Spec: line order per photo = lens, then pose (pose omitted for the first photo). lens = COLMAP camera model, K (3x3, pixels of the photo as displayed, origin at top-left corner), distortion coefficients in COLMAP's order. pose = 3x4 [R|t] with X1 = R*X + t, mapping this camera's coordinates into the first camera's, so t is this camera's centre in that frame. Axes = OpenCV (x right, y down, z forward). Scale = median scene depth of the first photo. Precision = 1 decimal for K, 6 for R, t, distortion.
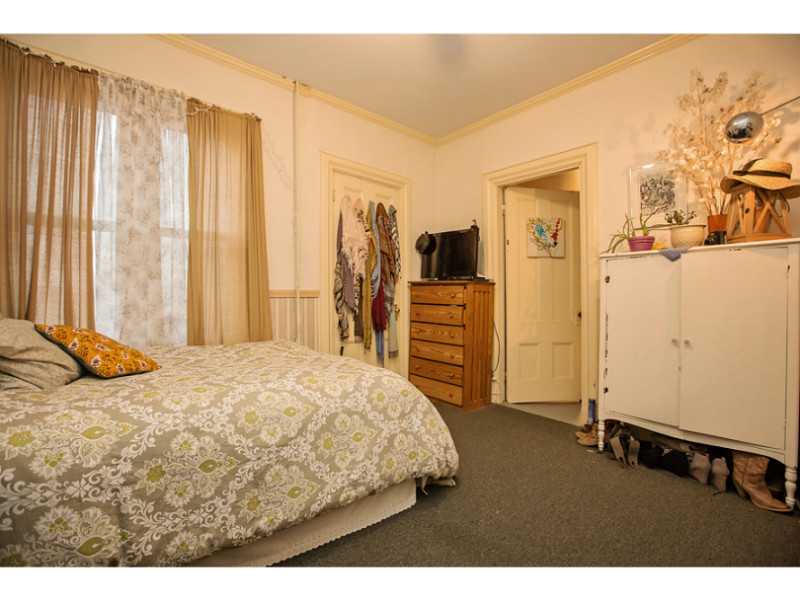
lens RADIAL K [[371.4, 0, 399.1], [0, 371.4, 297.9], [0, 0, 1]] dist [-0.067300, 0.032178]
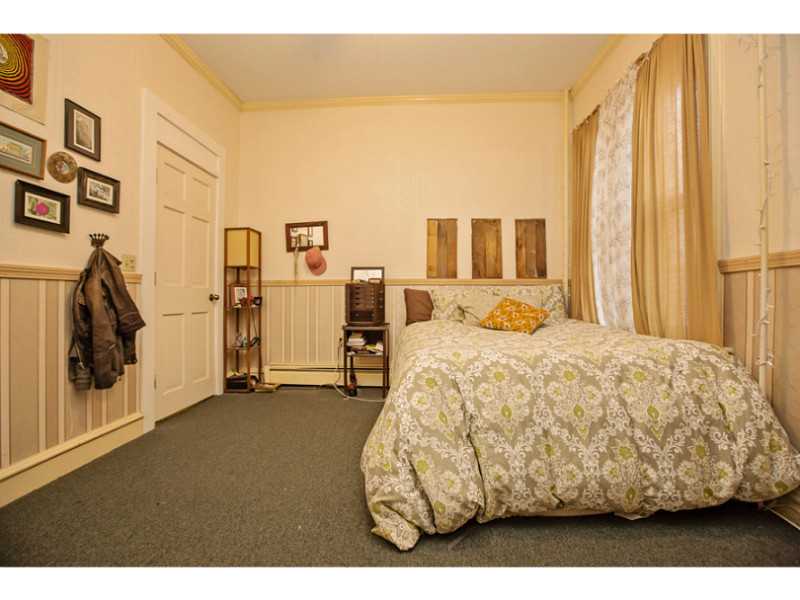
lens RADIAL K [[371.4, 0, 399.1], [0, 371.4, 297.9], [0, 0, 1]] dist [-0.067300, 0.032178]
pose [[-0.715299, -0.002630, -0.698813, 0.528905], [-0.001373, 0.999996, -0.002358, 0.053813], [0.698817, -0.000727, -0.715300, 1.347518]]
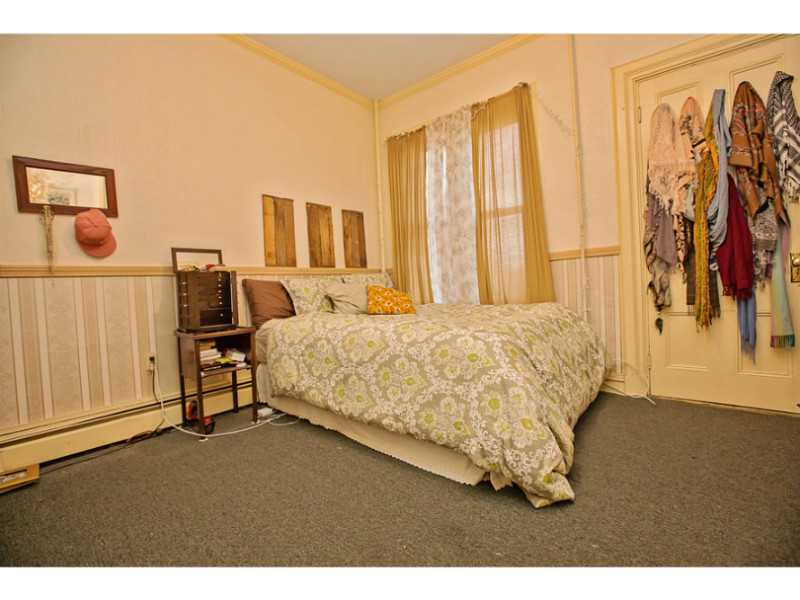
lens RADIAL K [[371.4, 0, 399.1], [0, 371.4, 297.9], [0, 0, 1]] dist [-0.067300, 0.032178]
pose [[0.157016, 0.014256, -0.987493, 0.691897], [0.051962, 0.998392, 0.022675, 0.071735], [0.986228, -0.054873, 0.156023, 0.572915]]
